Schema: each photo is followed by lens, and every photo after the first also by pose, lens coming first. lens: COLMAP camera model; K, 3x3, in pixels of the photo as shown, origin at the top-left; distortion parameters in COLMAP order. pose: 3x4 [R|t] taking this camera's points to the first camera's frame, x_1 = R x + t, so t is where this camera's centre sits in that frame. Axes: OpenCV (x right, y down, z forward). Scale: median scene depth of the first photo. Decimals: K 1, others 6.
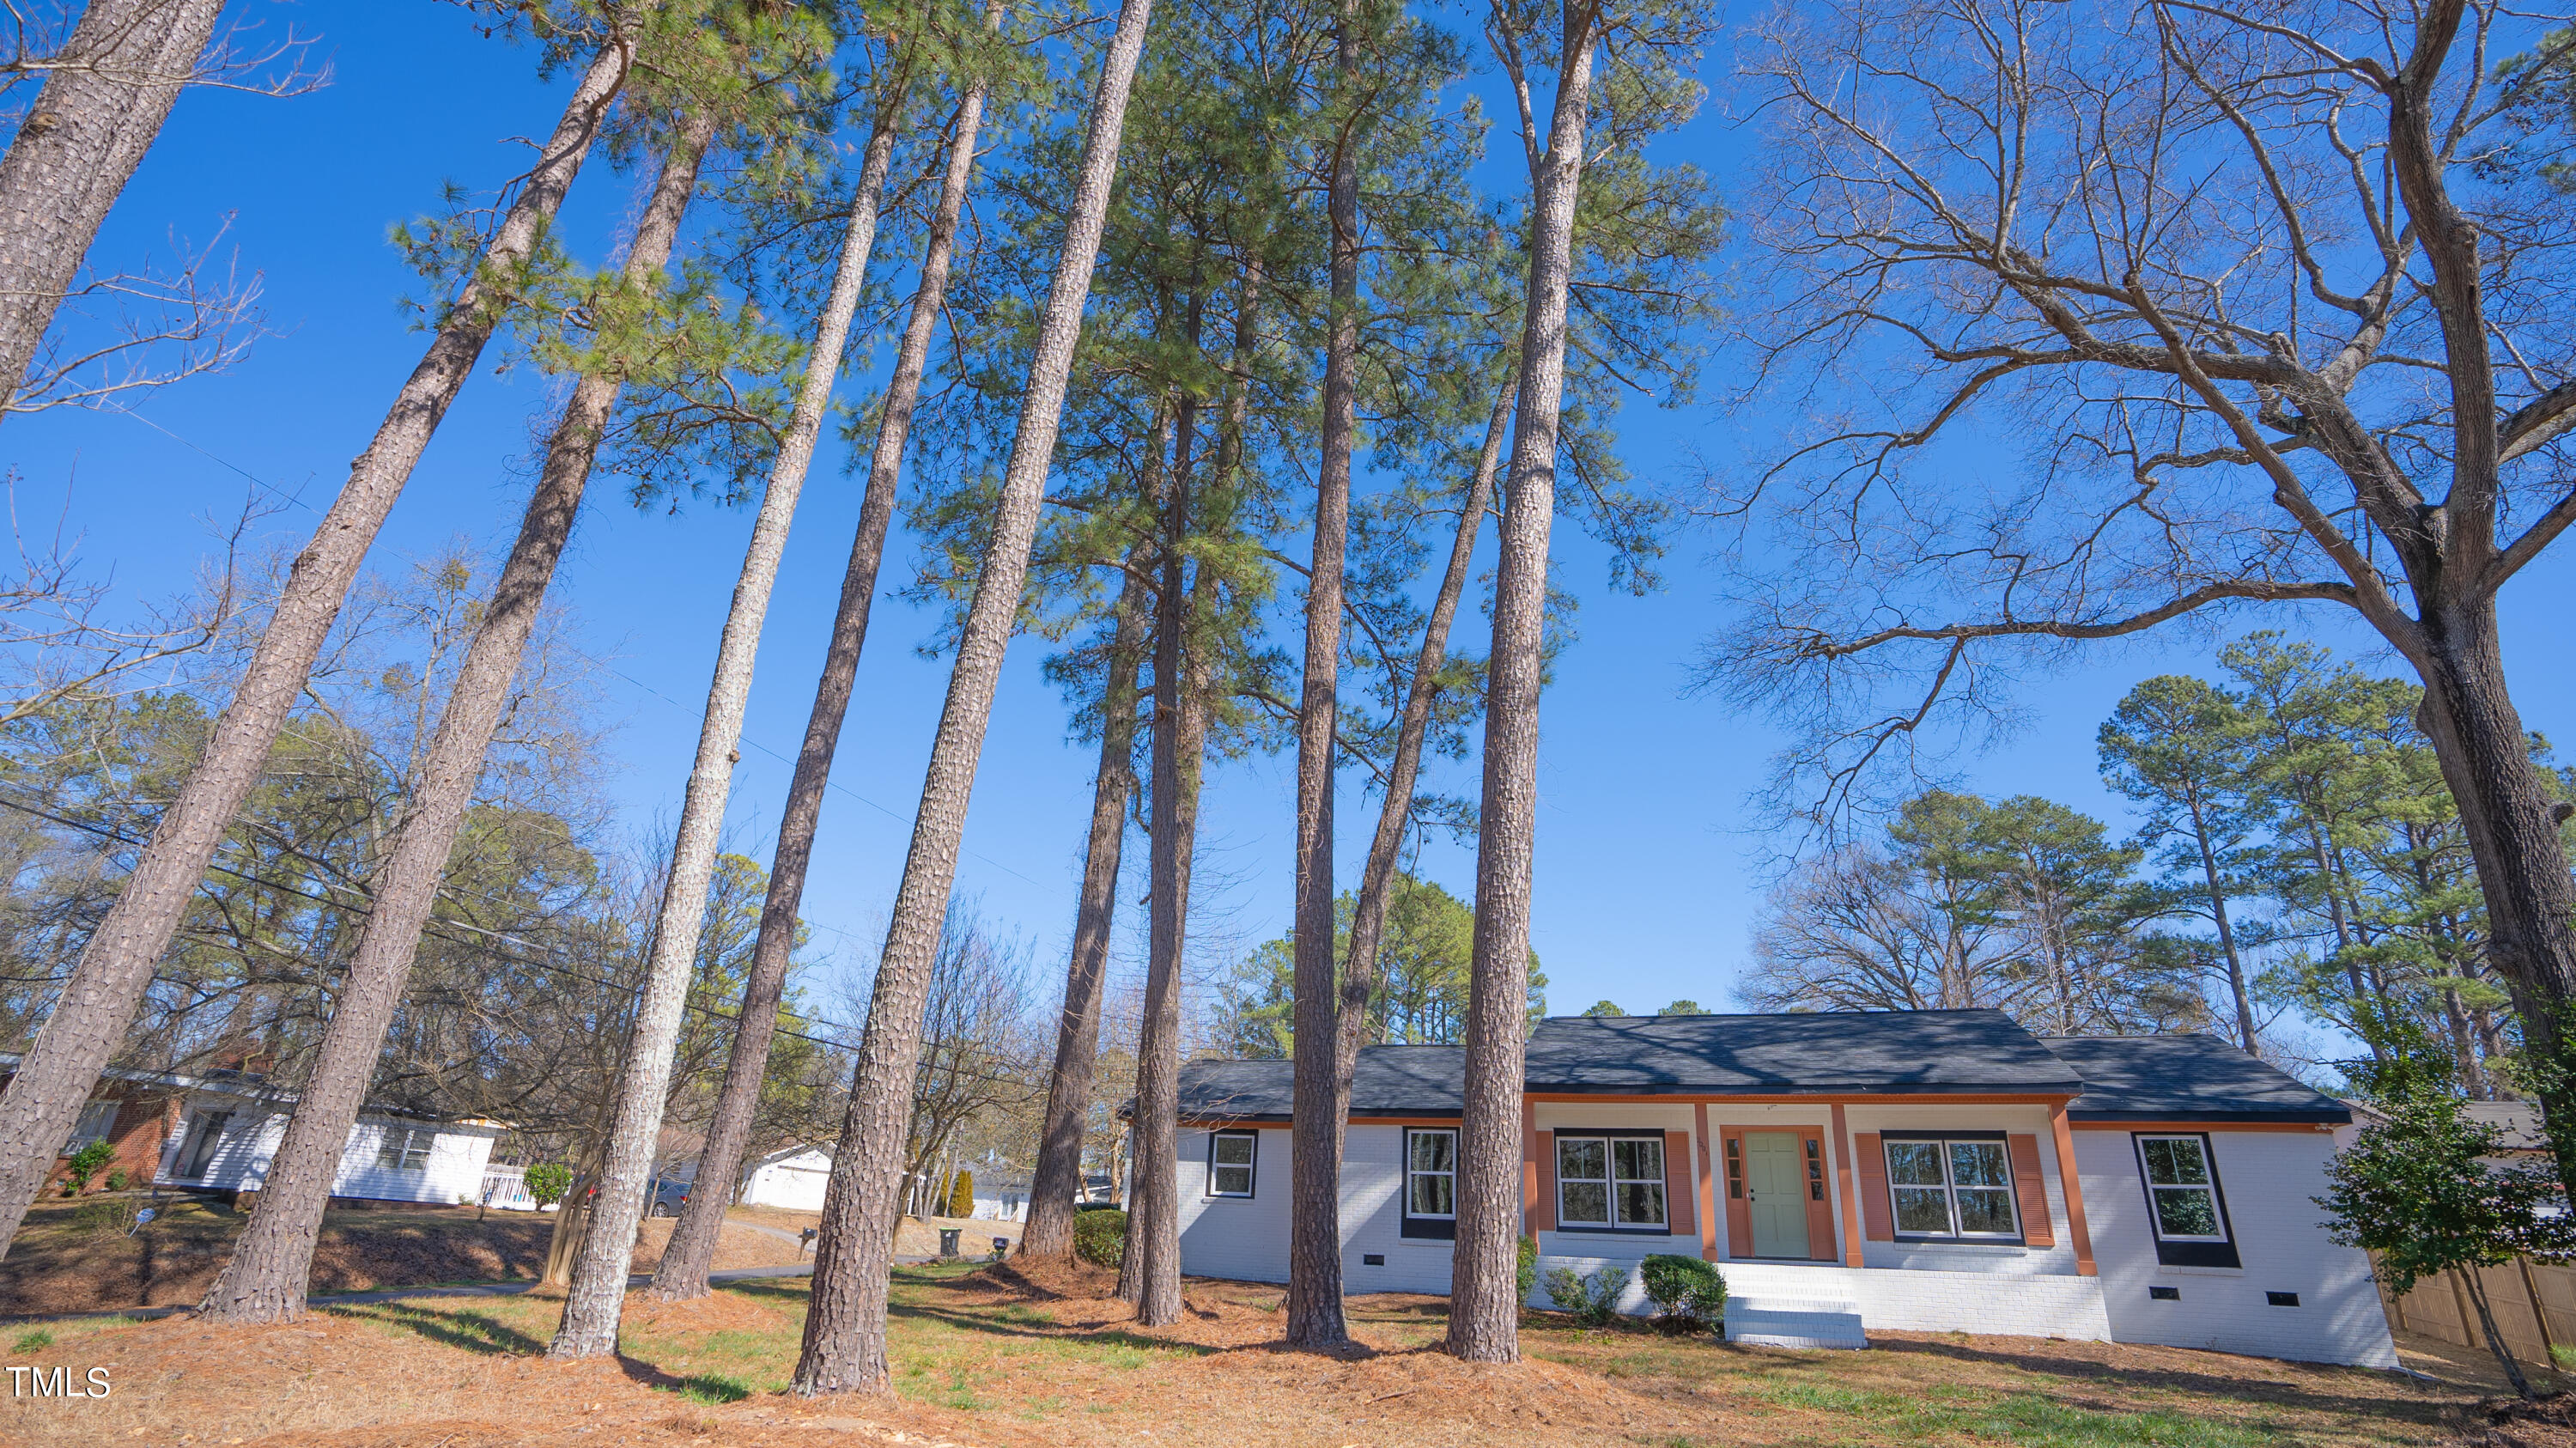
lens RADIAL K [[1196.6, 0, 1292.5], [0, 1196.6, 711.3], [0, 0, 1]] dist [-0.072138, 0.029740]
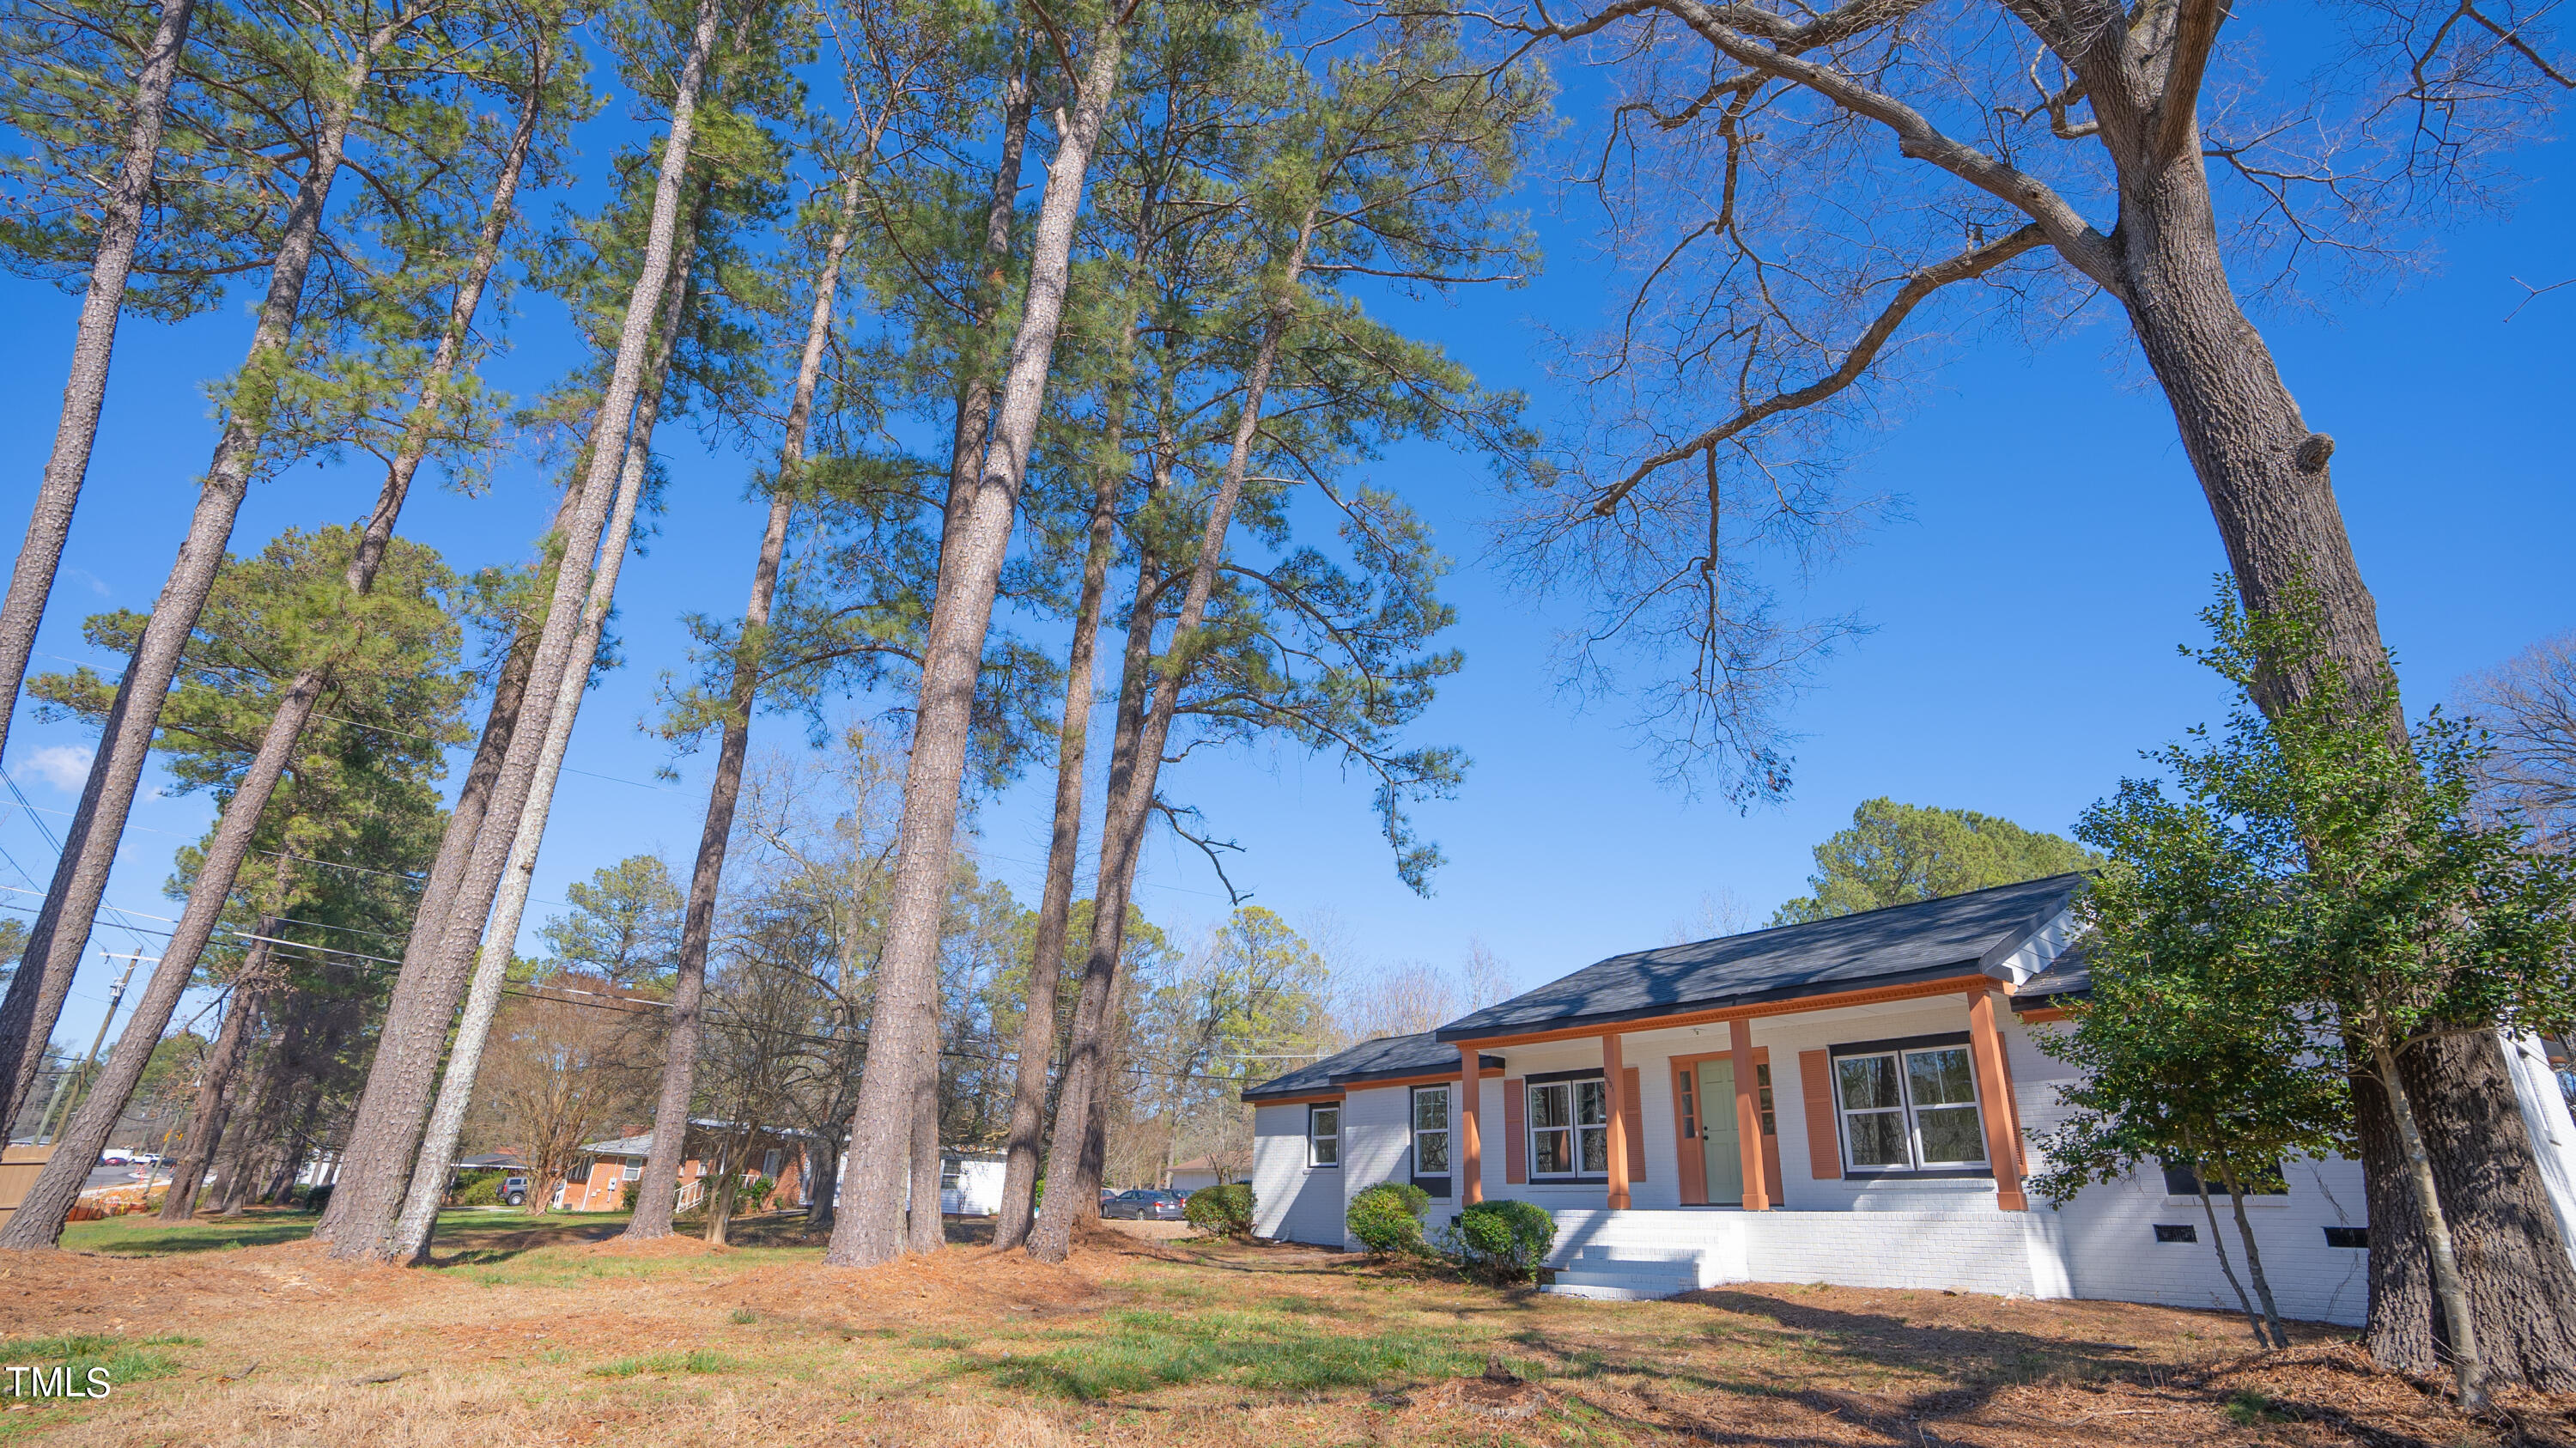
lens RADIAL K [[1196.3, 0, 1288.0], [0, 1196.3, 724.0], [0, 0, 1]] dist [-0.061621, 0.021488]
pose [[0.843515, -0.229841, -0.485444, 0.660403], [0.232660, 0.970976, -0.055450, 0.100283], [0.484099, -0.066170, 0.872508, 0.114615]]
